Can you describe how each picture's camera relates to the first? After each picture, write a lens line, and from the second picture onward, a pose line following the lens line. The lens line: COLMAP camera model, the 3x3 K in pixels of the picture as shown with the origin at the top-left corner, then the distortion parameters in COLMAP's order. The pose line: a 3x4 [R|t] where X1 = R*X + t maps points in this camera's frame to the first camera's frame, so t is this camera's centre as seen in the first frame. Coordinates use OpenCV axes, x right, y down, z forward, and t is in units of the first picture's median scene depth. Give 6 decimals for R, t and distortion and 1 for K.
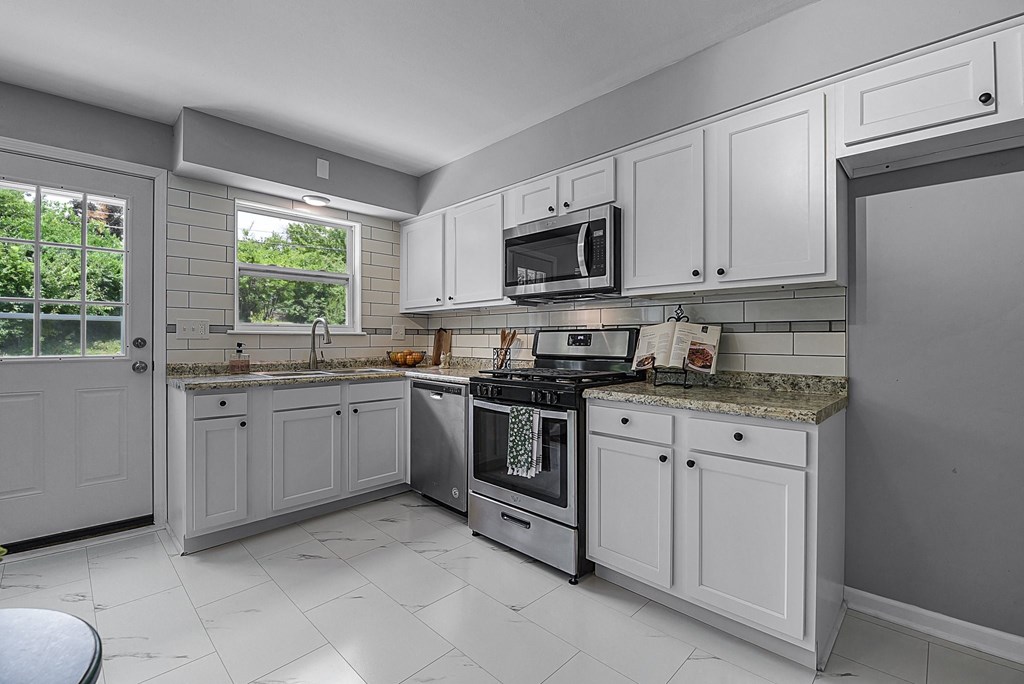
lens RADIAL K [[463.5, 0, 512.0], [0, 463.5, 342.0], [0, 0, 1]] dist [0.004438, -0.011661]
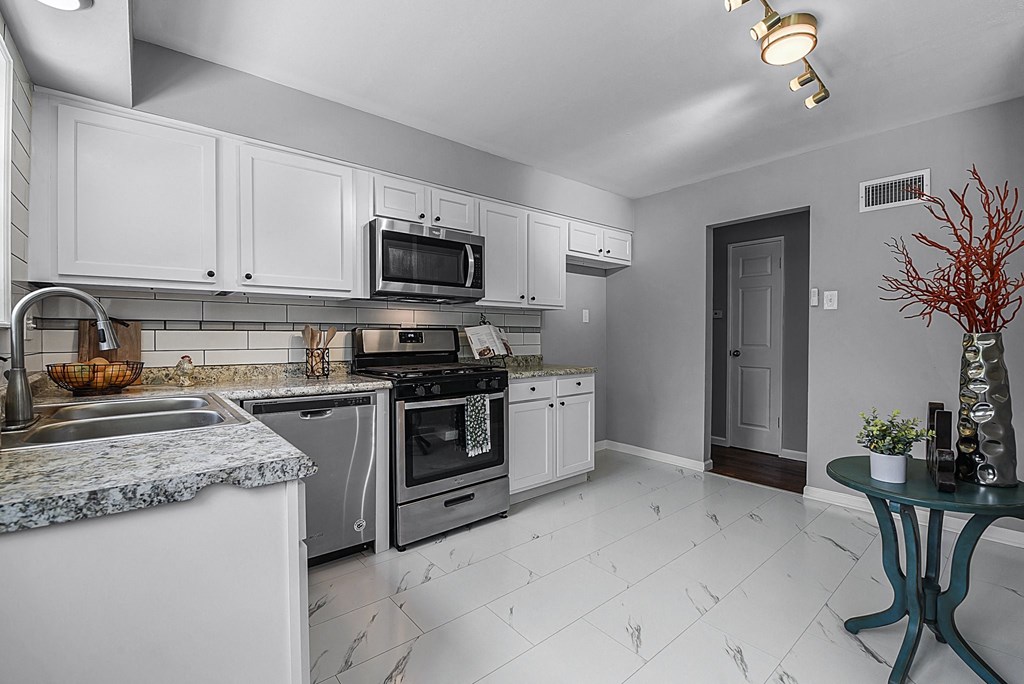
lens RADIAL K [[463.5, 0, 512.0], [0, 463.5, 342.0], [0, 0, 1]] dist [0.004438, -0.011661]
pose [[0.065843, -0.013342, 0.997741, -1.034739], [0.009129, 0.999877, 0.012768, -0.006582], [-0.997788, 0.008268, 0.065957, 0.763386]]
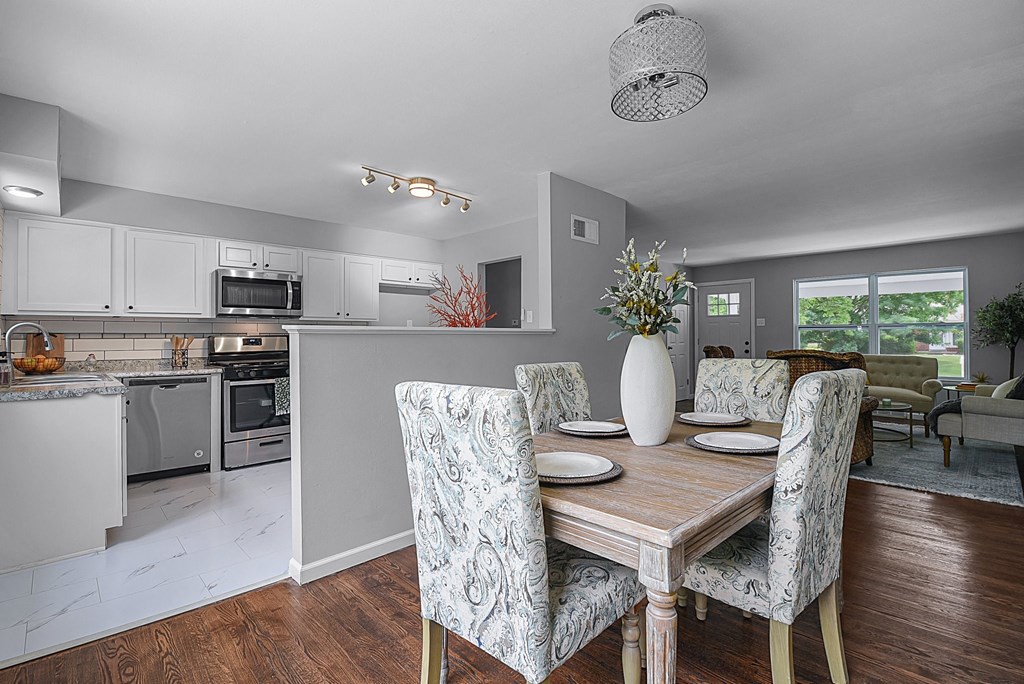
lens RADIAL K [[506.3, 0, 516.2], [0, 506.3, 331.7], [0, 0, 1]] dist [0.025764, -0.018022]
pose [[0.014544, 0.006716, 0.999872, -1.843204], [0.013017, 0.999891, -0.006905, -0.018093], [-0.999810, 0.013116, 0.014455, 0.031682]]
